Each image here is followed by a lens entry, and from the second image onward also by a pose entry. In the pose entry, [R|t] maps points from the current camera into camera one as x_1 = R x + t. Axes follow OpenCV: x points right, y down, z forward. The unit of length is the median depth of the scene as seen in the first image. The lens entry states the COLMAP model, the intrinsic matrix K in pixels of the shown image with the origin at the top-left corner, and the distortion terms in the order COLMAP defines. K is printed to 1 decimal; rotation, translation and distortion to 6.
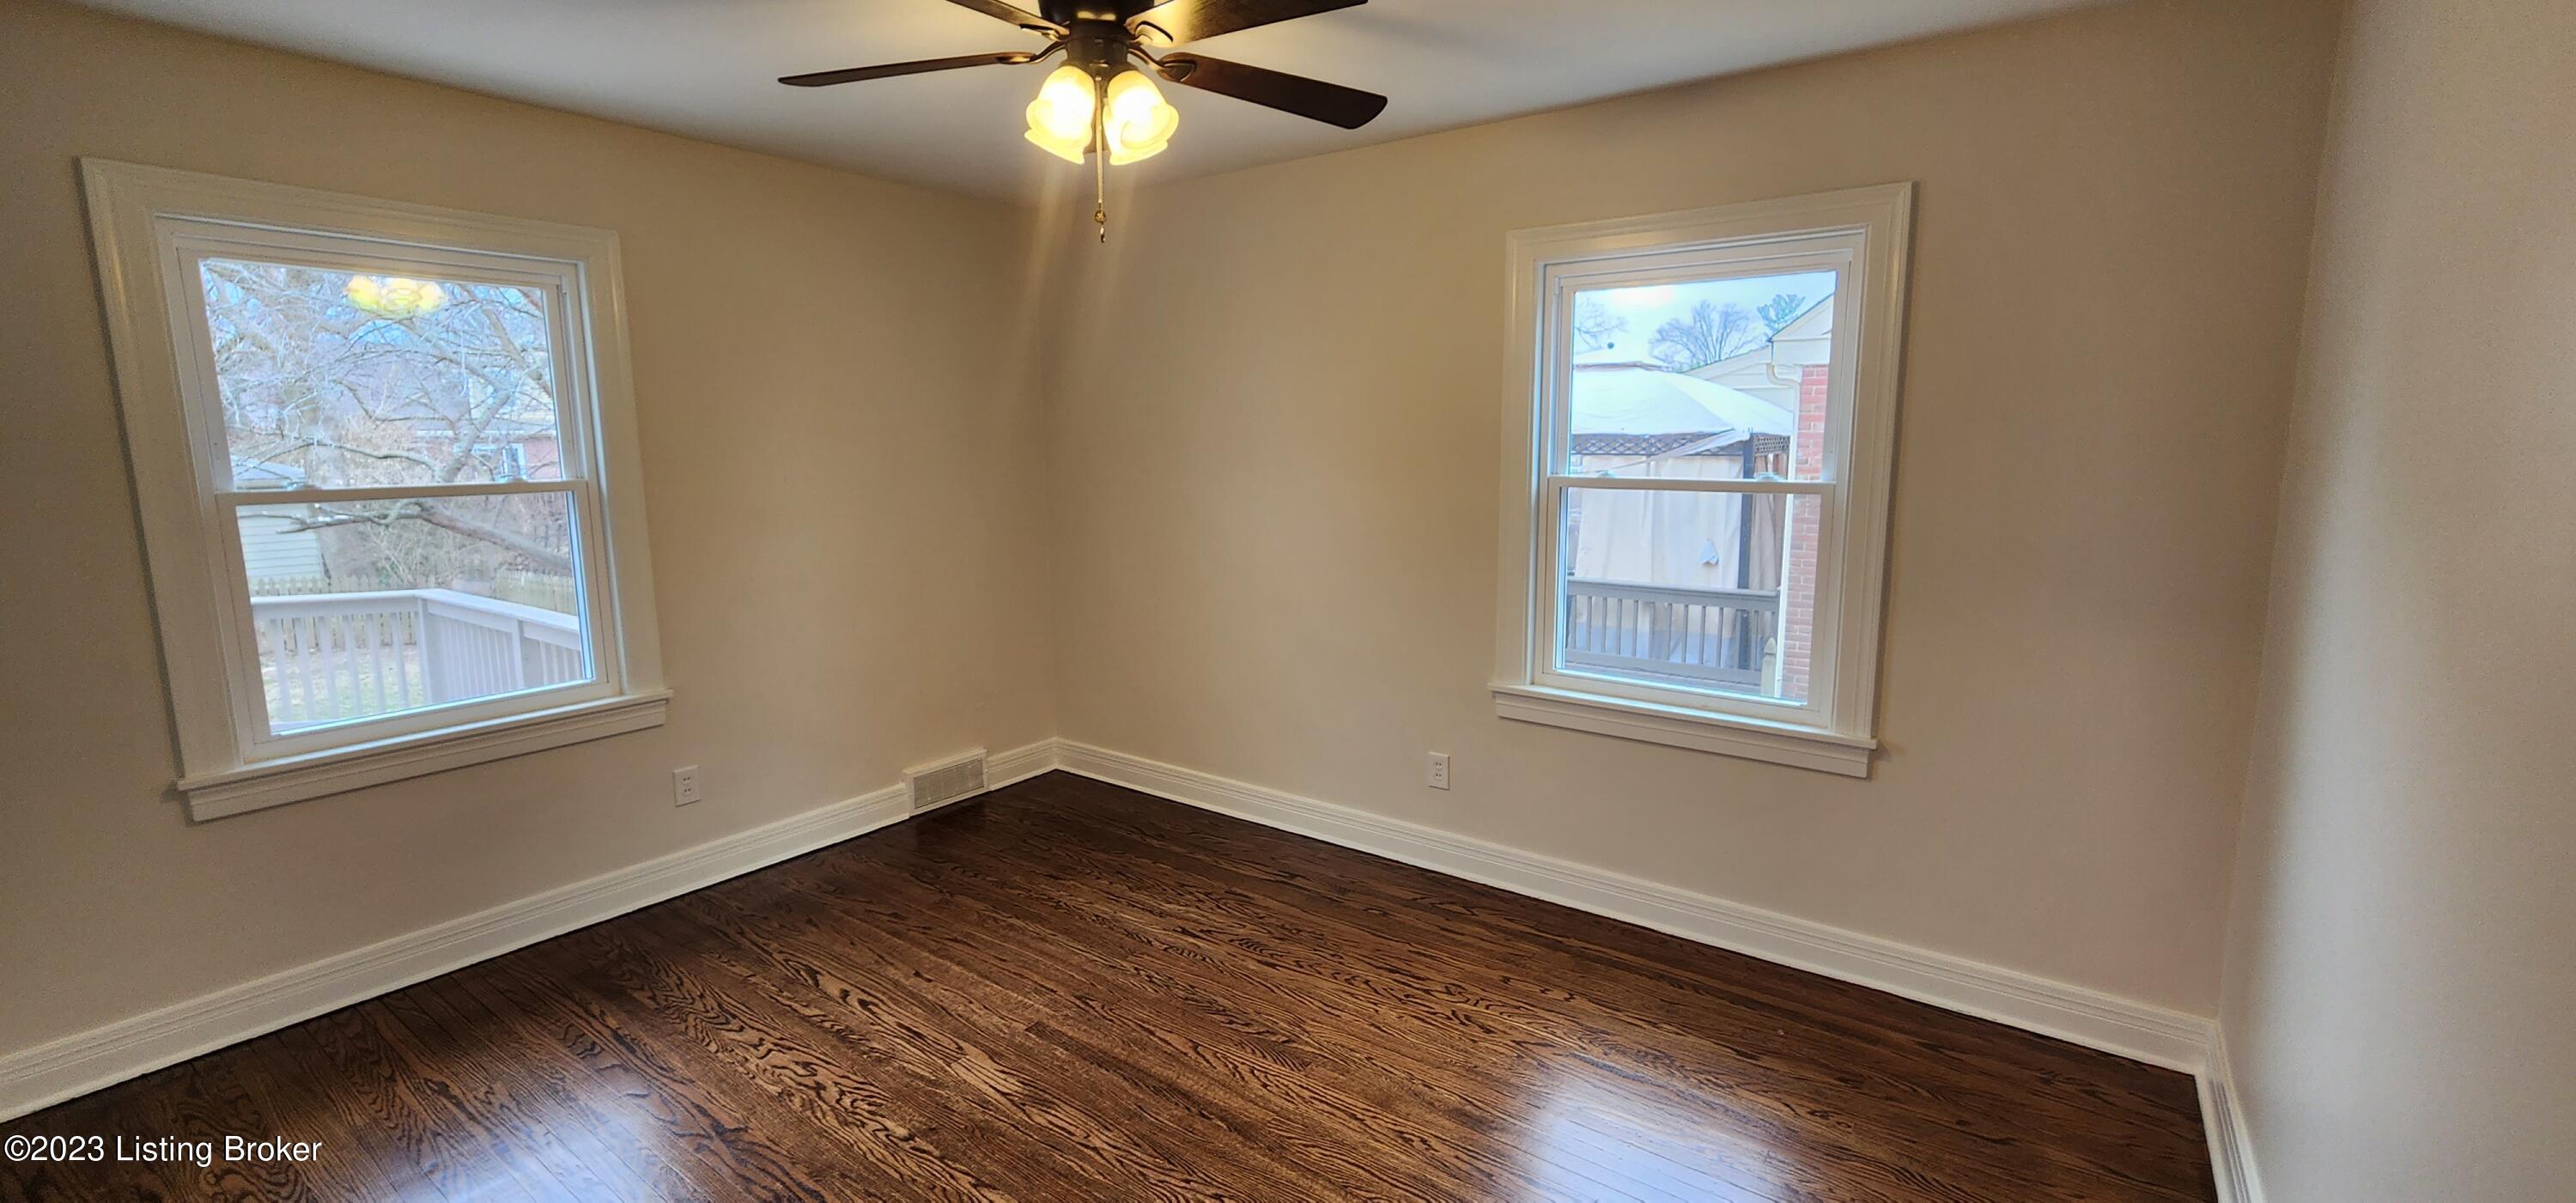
lens RADIAL K [[1047.3, 0, 1290.7], [0, 1047.3, 580.4], [0, 0, 1]] dist [-0.000784, -0.001360]
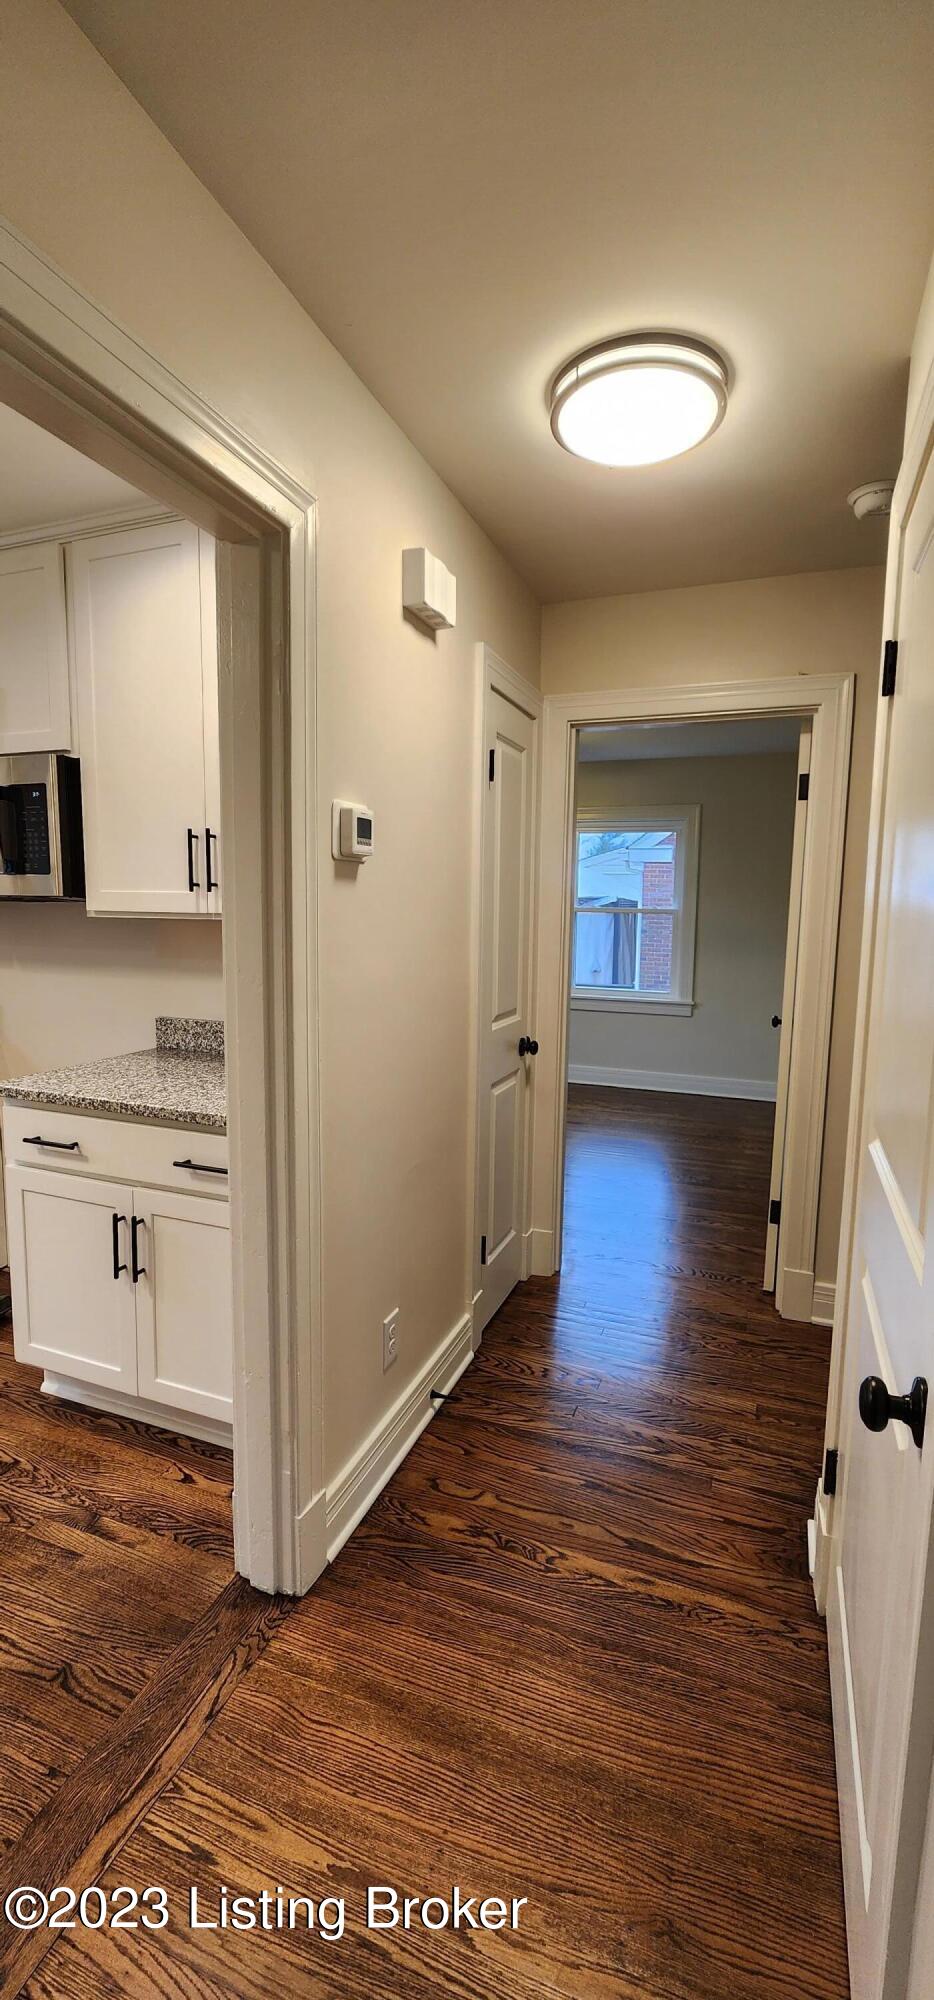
lens RADIAL K [[813.1, 0, 465.8], [0, 813.1, 1000.5], [0, 0, 1]] dist [-0.000784, -0.001360]
pose [[0.966925, -0.015259, 0.254606, -0.487856], [0.020004, 0.999671, -0.016057, 0.146243], [-0.254277, 0.020619, 0.966912, -0.792239]]
